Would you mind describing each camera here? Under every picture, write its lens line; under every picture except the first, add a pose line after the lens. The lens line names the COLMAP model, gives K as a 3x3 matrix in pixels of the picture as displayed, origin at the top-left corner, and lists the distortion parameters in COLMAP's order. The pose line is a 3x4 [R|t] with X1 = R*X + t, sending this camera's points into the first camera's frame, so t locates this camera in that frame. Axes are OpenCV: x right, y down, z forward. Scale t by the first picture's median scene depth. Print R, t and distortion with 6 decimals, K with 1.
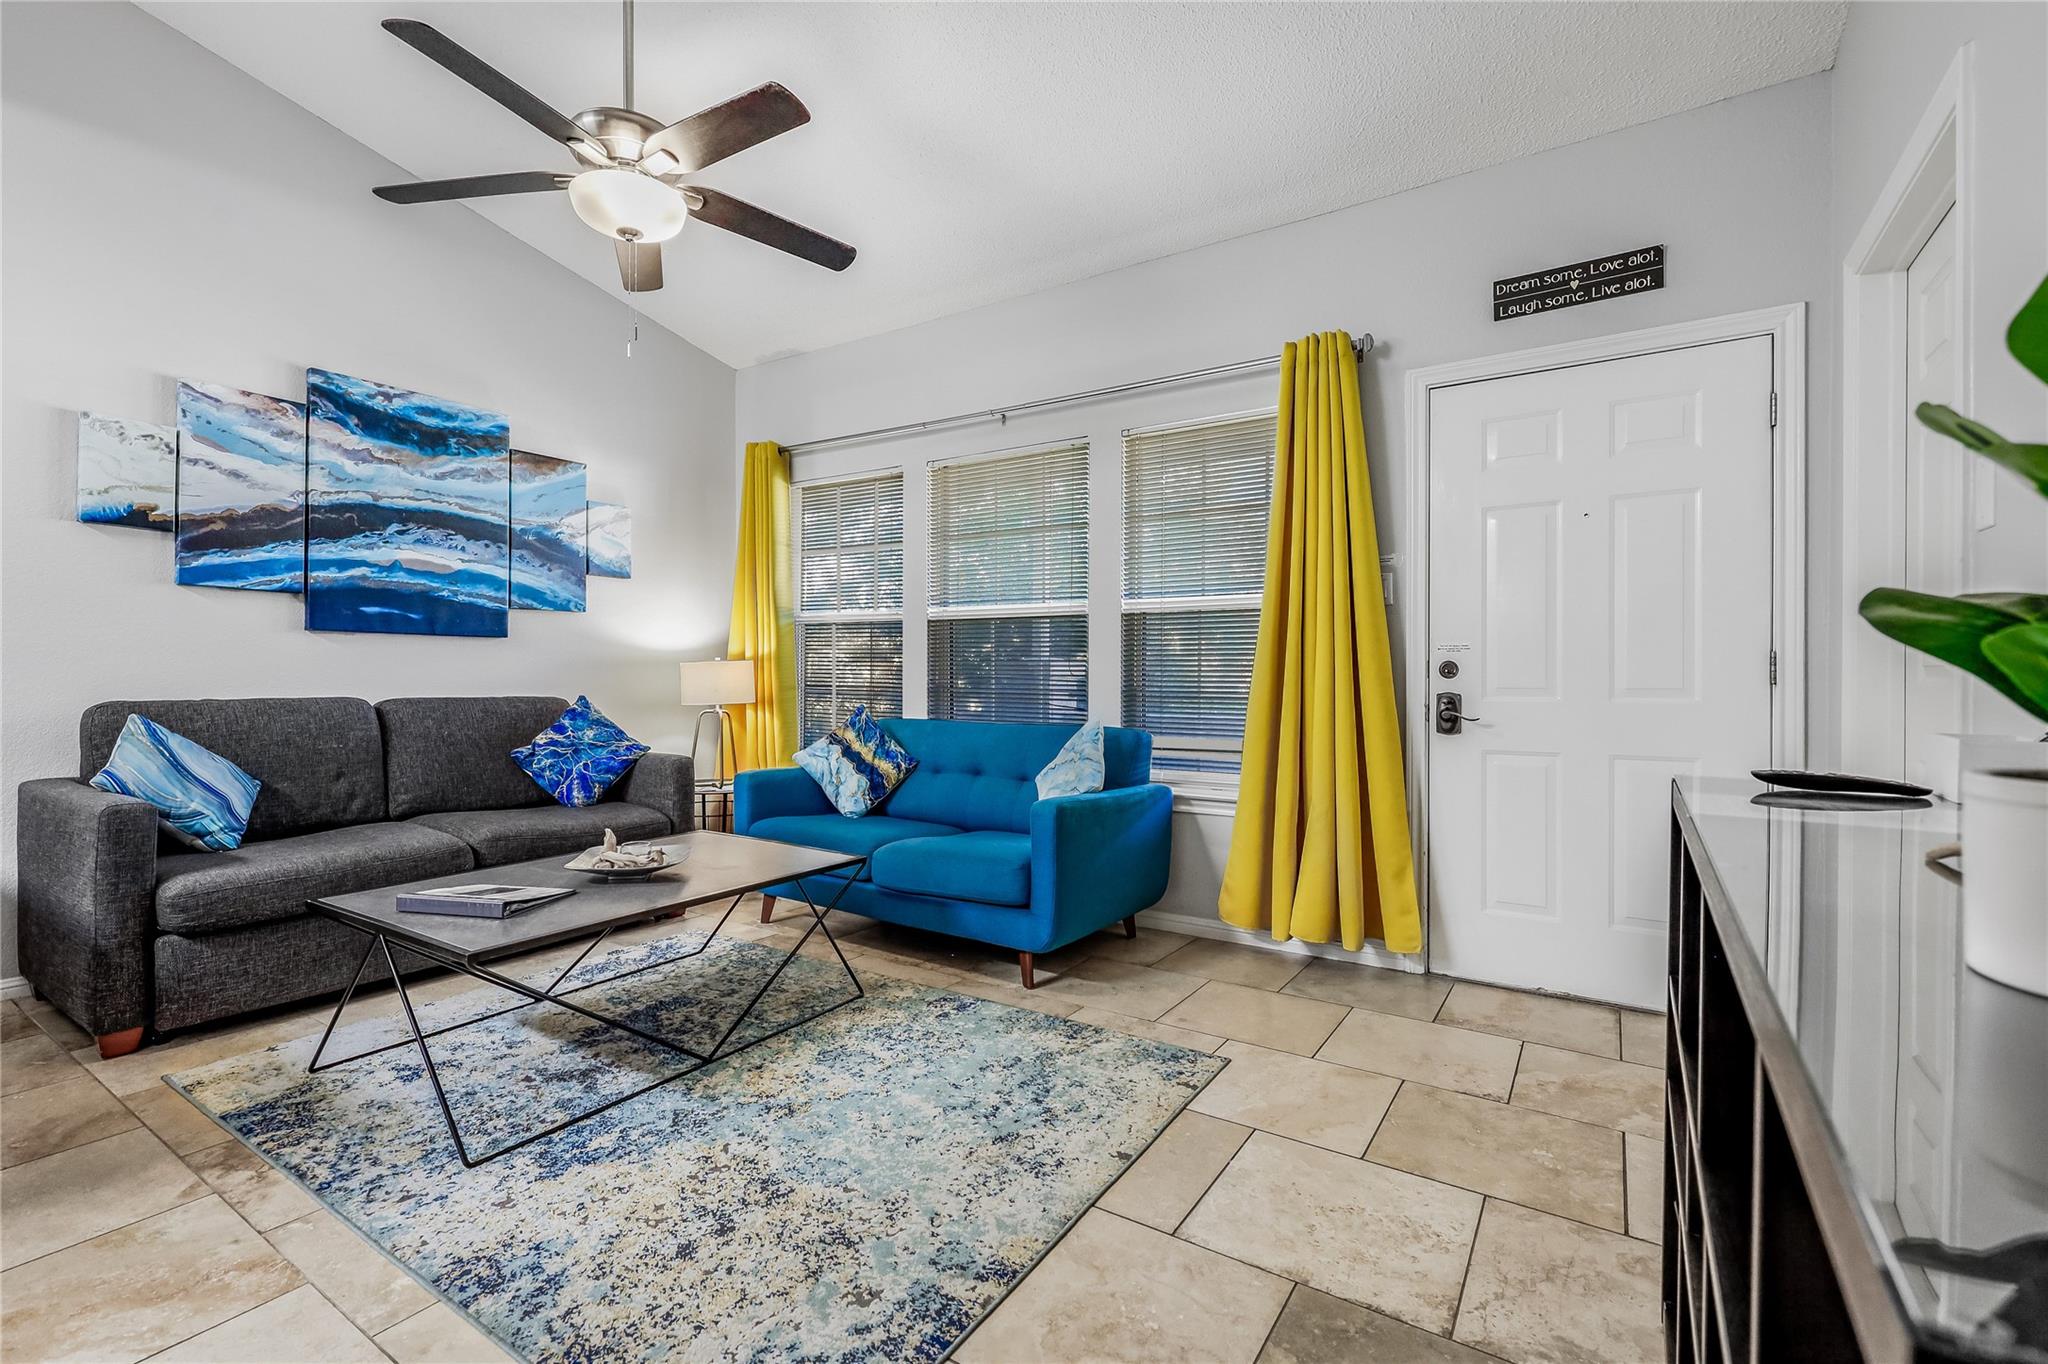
lens RADIAL K [[901.3, 0, 1014.4], [0, 901.3, 682.4], [0, 0, 1]] dist [0.001342, -0.000320]
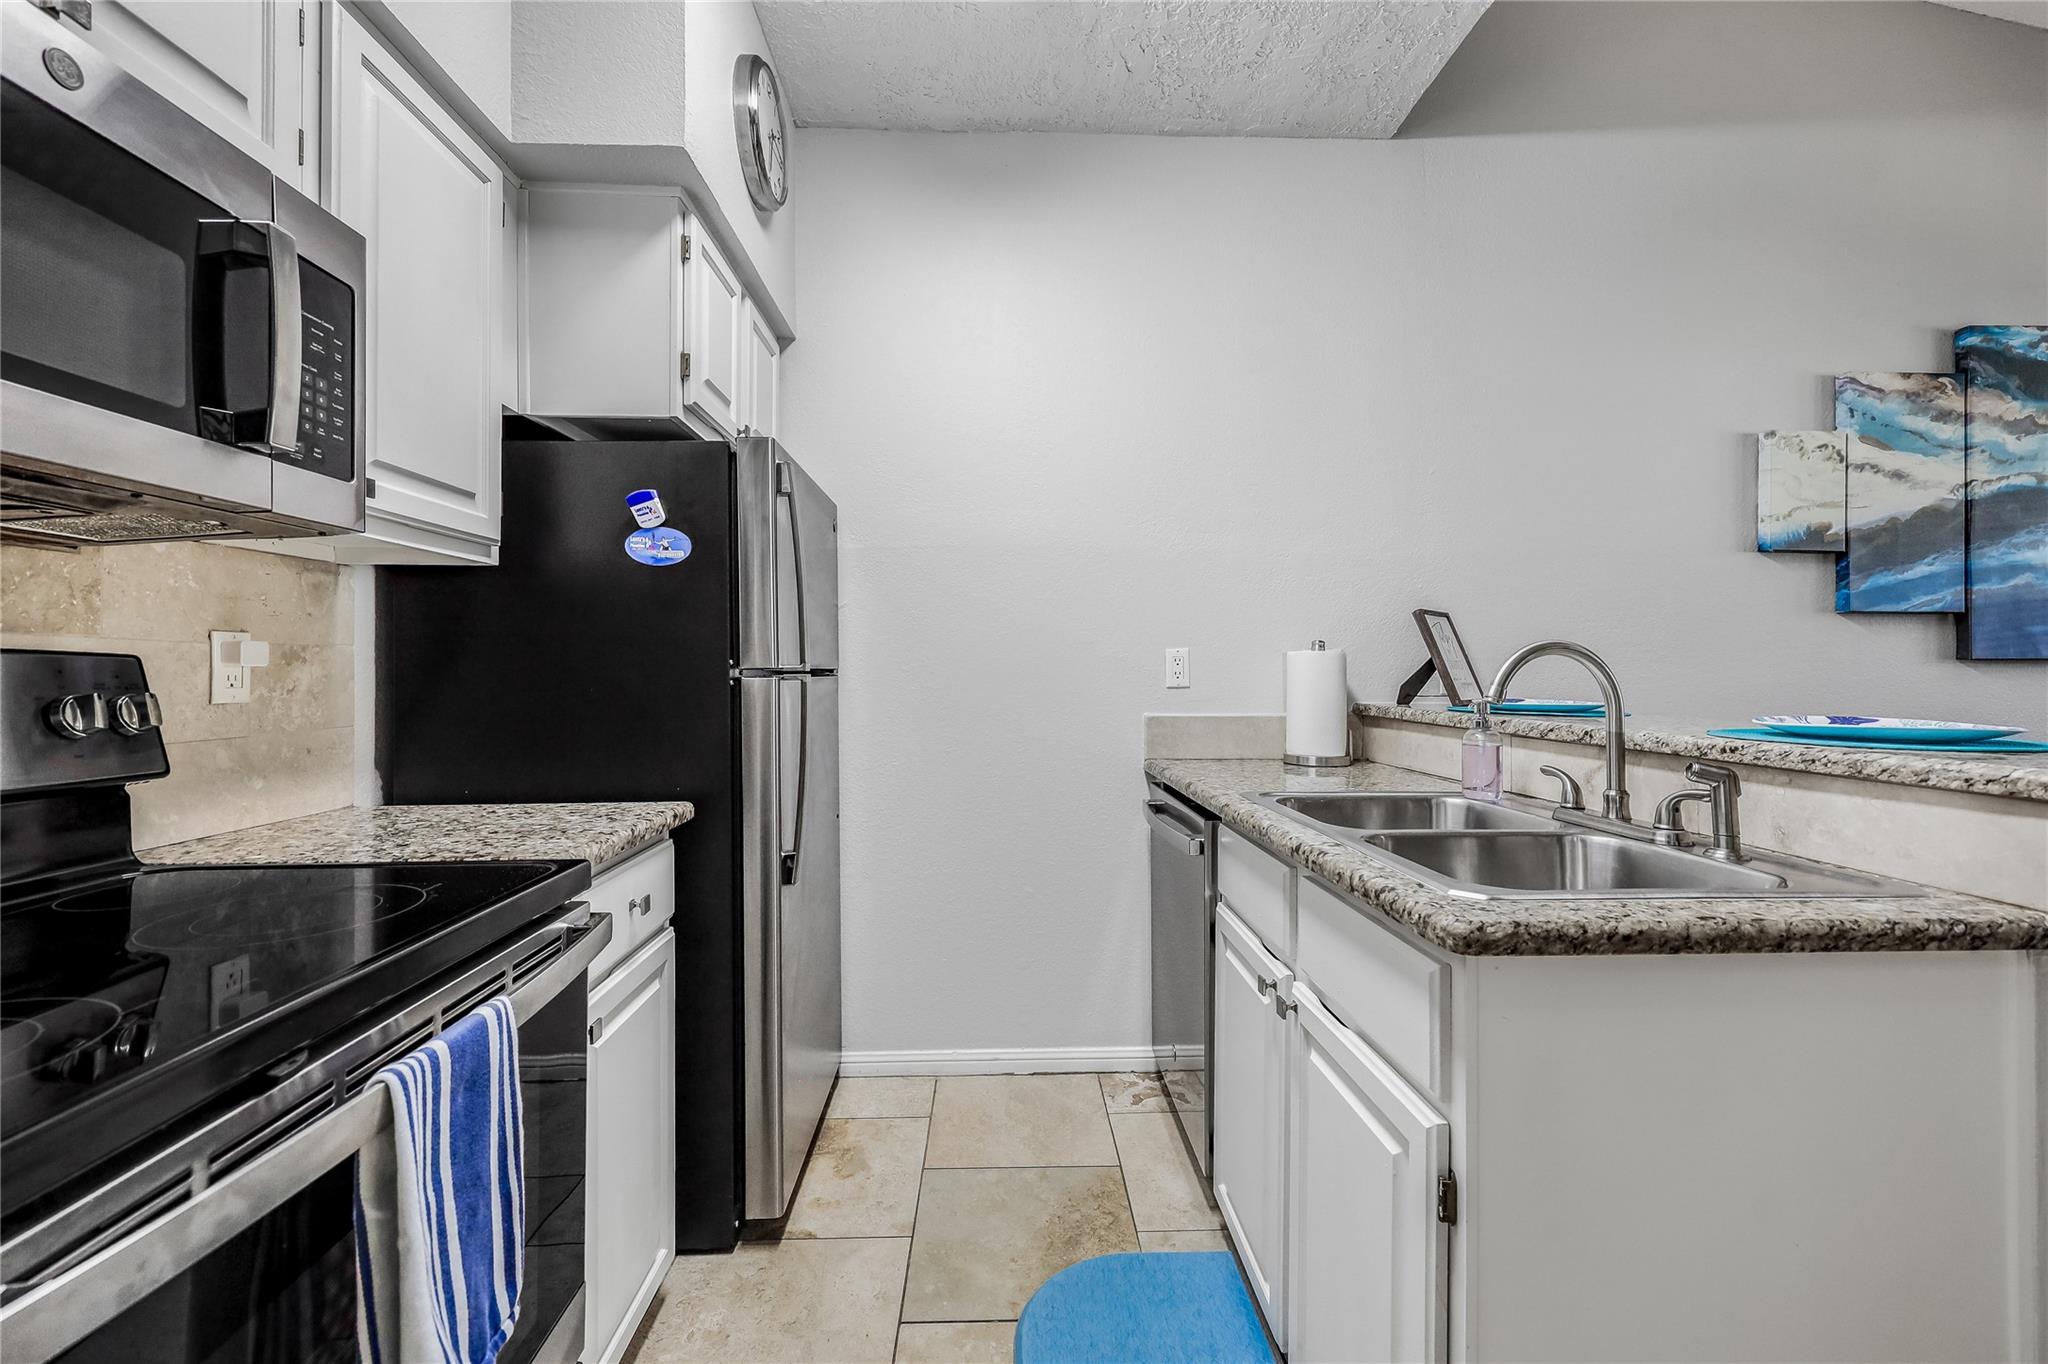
lens RADIAL K [[841.9, 0, 1018.2], [0, 841.9, 663.6], [0, 0, 1]] dist [-0.000801, 0.000172]
pose [[0.577960, -0.016422, -0.815900, -0.672359], [0.000764, 0.999808, -0.019582, -0.041458], [0.816065, 0.010695, 0.577862, -0.097327]]
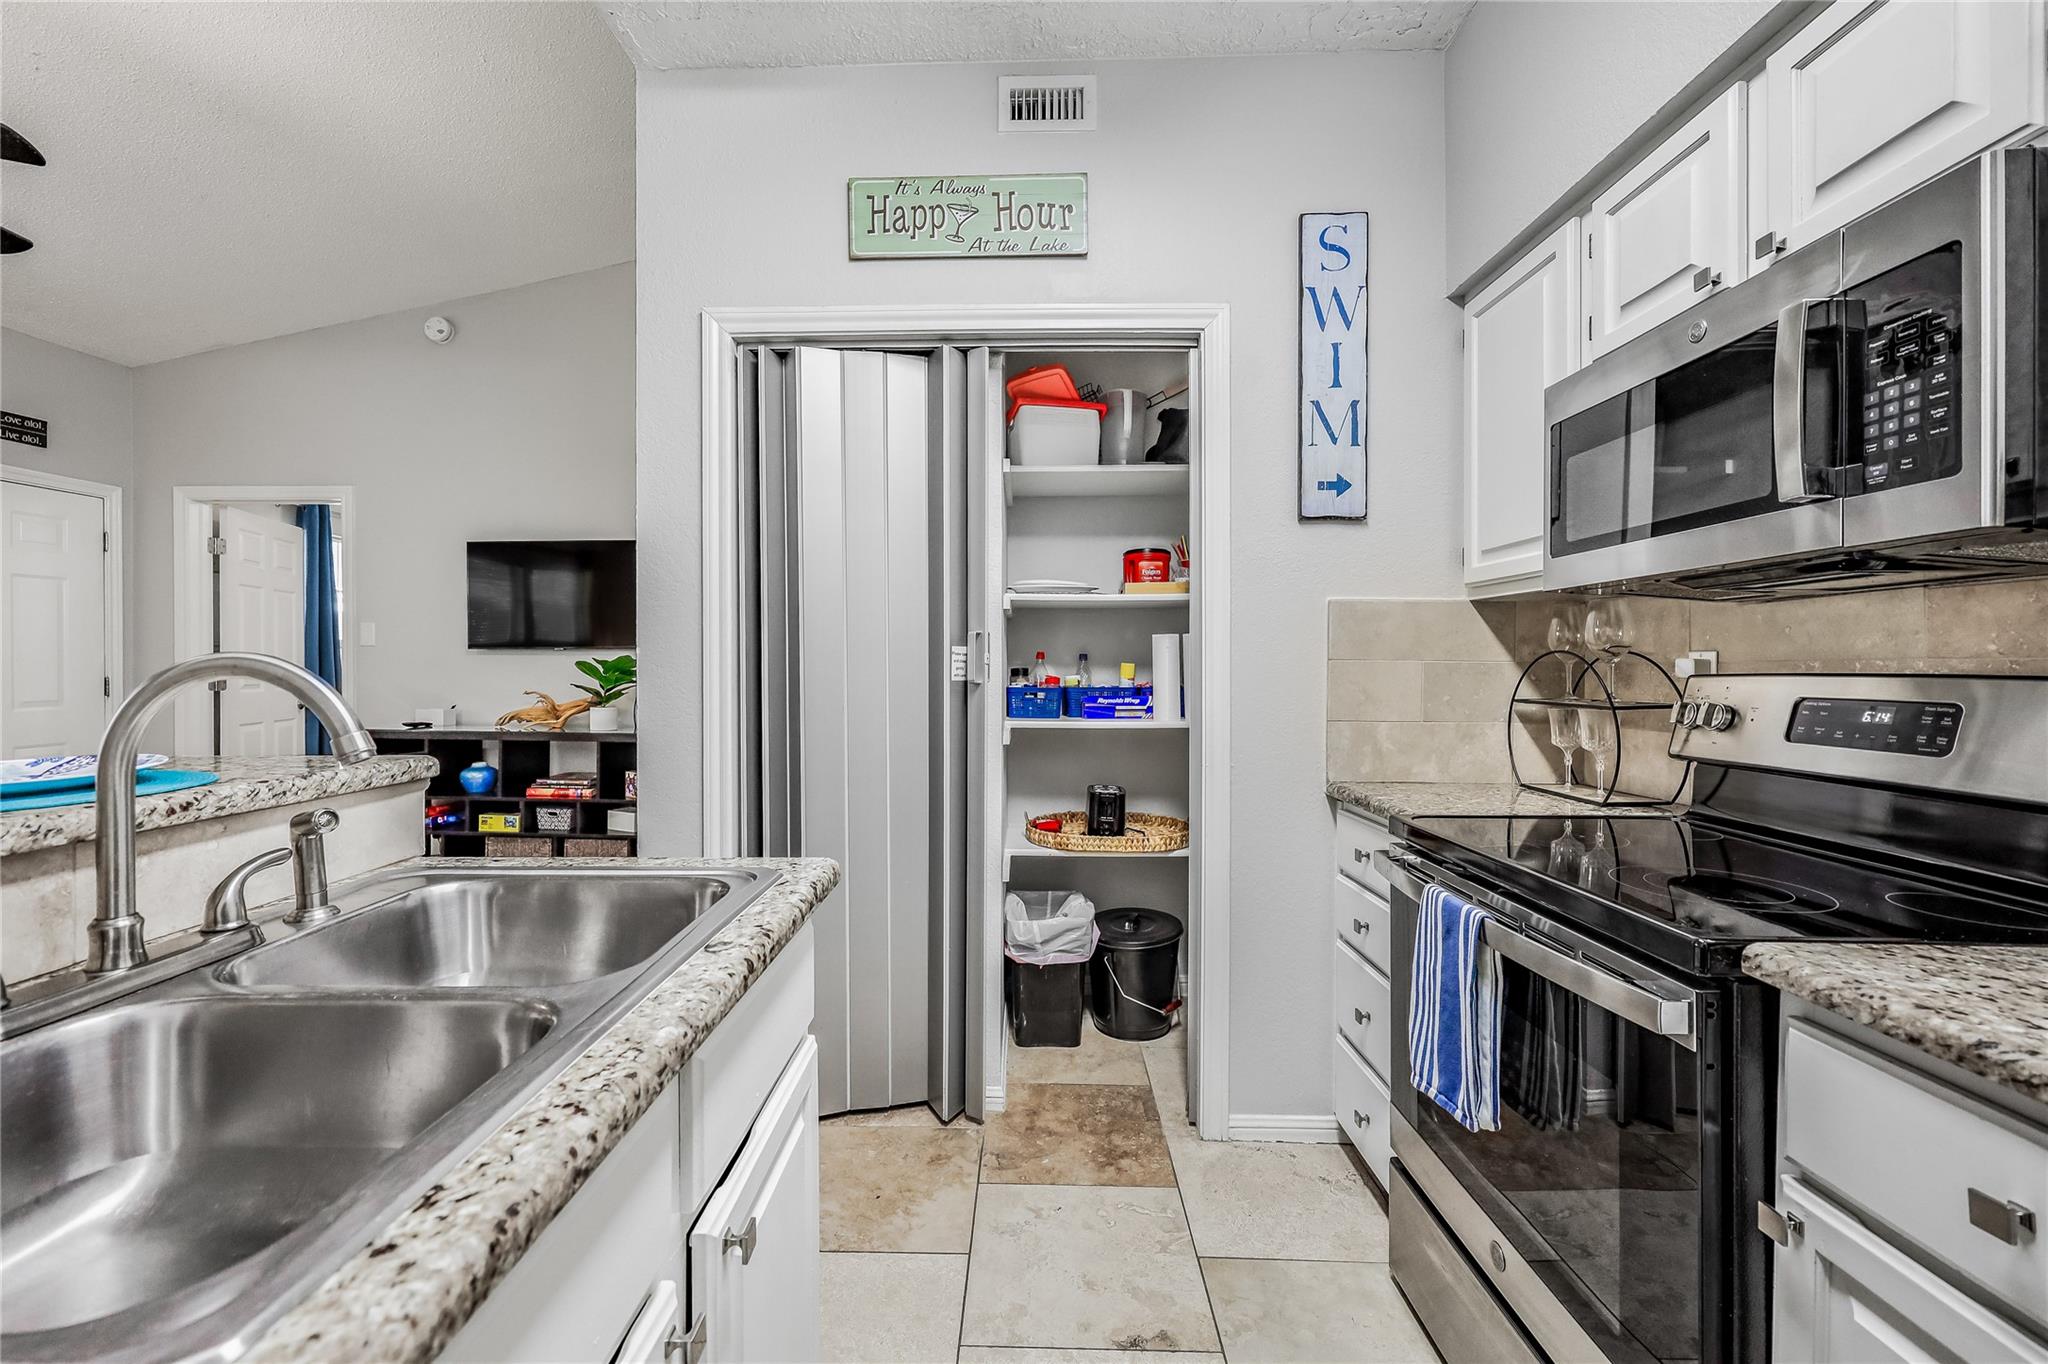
lens RADIAL K [[827.6, 0, 1004.9], [0, 827.6, 668.5], [0, 0, 1]] dist [0.002464, 0.000482]
pose [[-0.527177, -0.011142, 0.849683, -1.149365], [-0.000742, 0.999920, 0.012652, -0.058469], [-0.849755, 0.006039, -0.527143, 0.279630]]
